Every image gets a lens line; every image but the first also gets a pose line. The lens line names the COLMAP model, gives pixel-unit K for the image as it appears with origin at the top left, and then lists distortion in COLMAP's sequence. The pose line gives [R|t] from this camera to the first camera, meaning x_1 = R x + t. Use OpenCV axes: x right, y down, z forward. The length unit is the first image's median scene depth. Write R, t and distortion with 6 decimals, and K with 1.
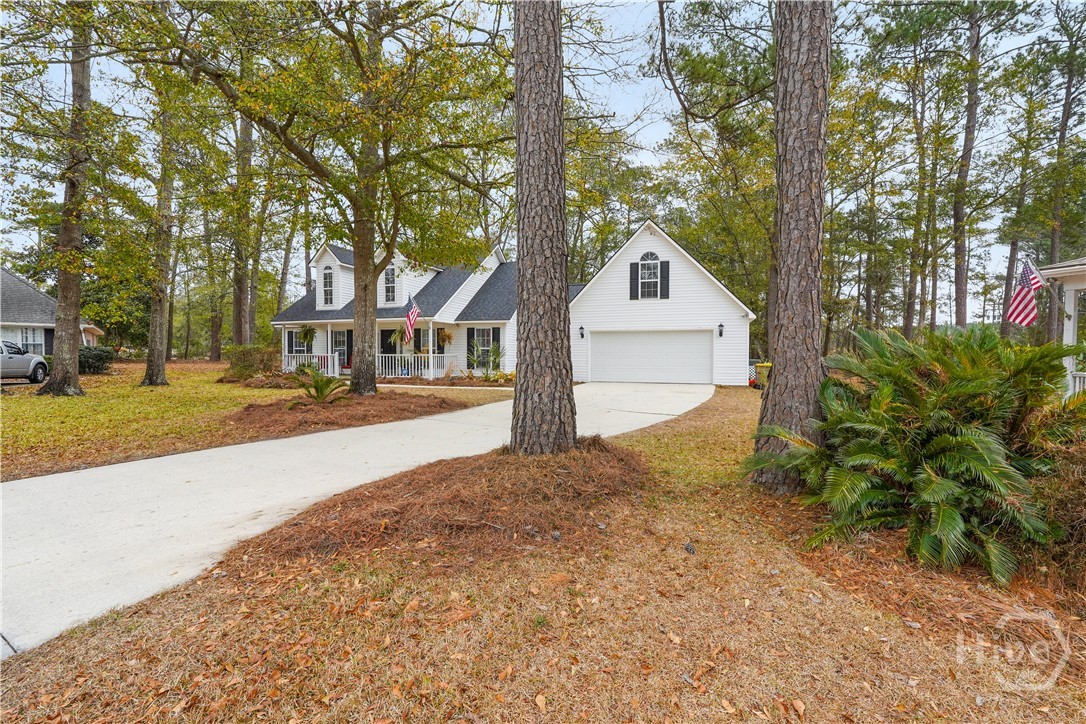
lens RADIAL K [[486.0, 0, 539.2], [0, 486.0, 363.6], [0, 0, 1]] dist [-0.012778, 0.006971]
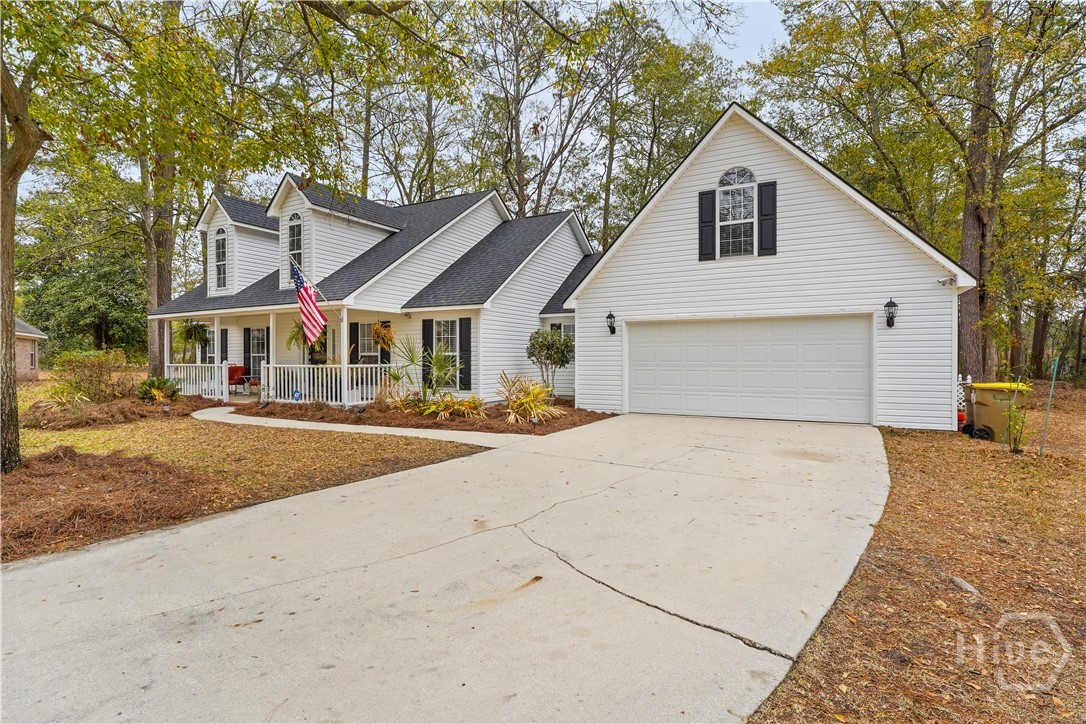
lens RADIAL K [[546.7, 0, 542.4], [0, 546.7, 356.4], [0, 0, 1]] dist [0.002935, 0.000769]
pose [[0.985321, -0.005780, -0.170612, 0.119630], [0.001867, 0.999732, -0.023091, -0.013678], [0.170700, 0.022434, 0.985068, 0.384174]]
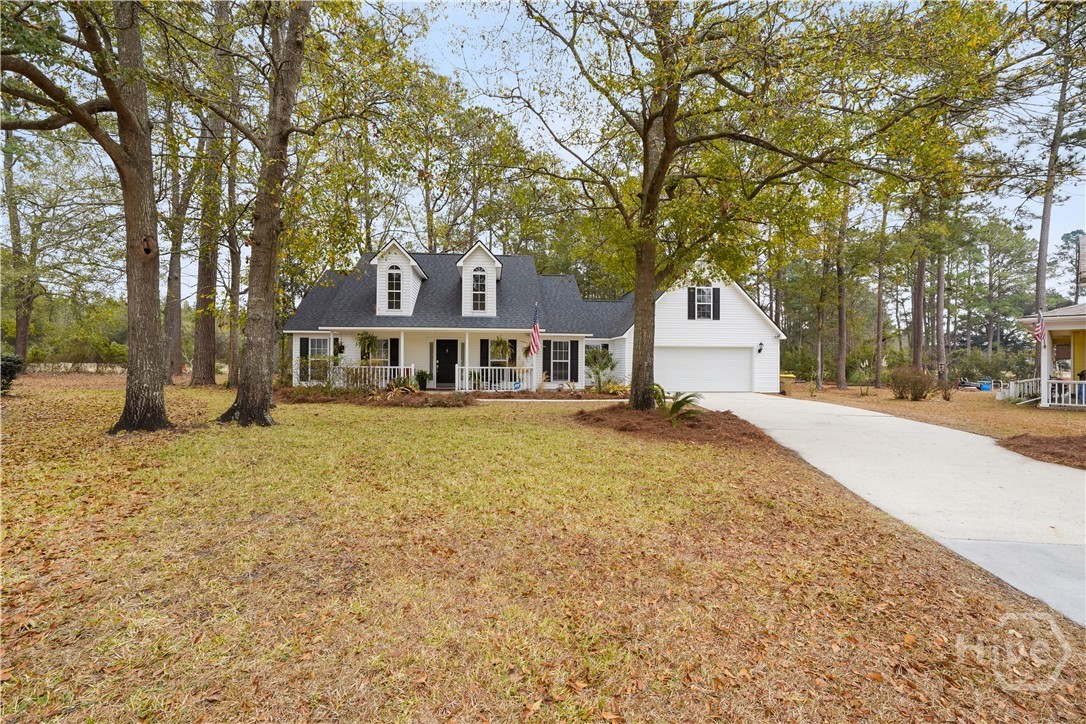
lens RADIAL K [[486.0, 0, 539.2], [0, 486.0, 363.6], [0, 0, 1]] dist [-0.012778, 0.006971]
pose [[0.914664, 0.006181, 0.404167, -0.591483], [0.005490, 0.999601, -0.027713, 0.001548], [-0.404177, 0.027567, 0.914265, 0.105637]]
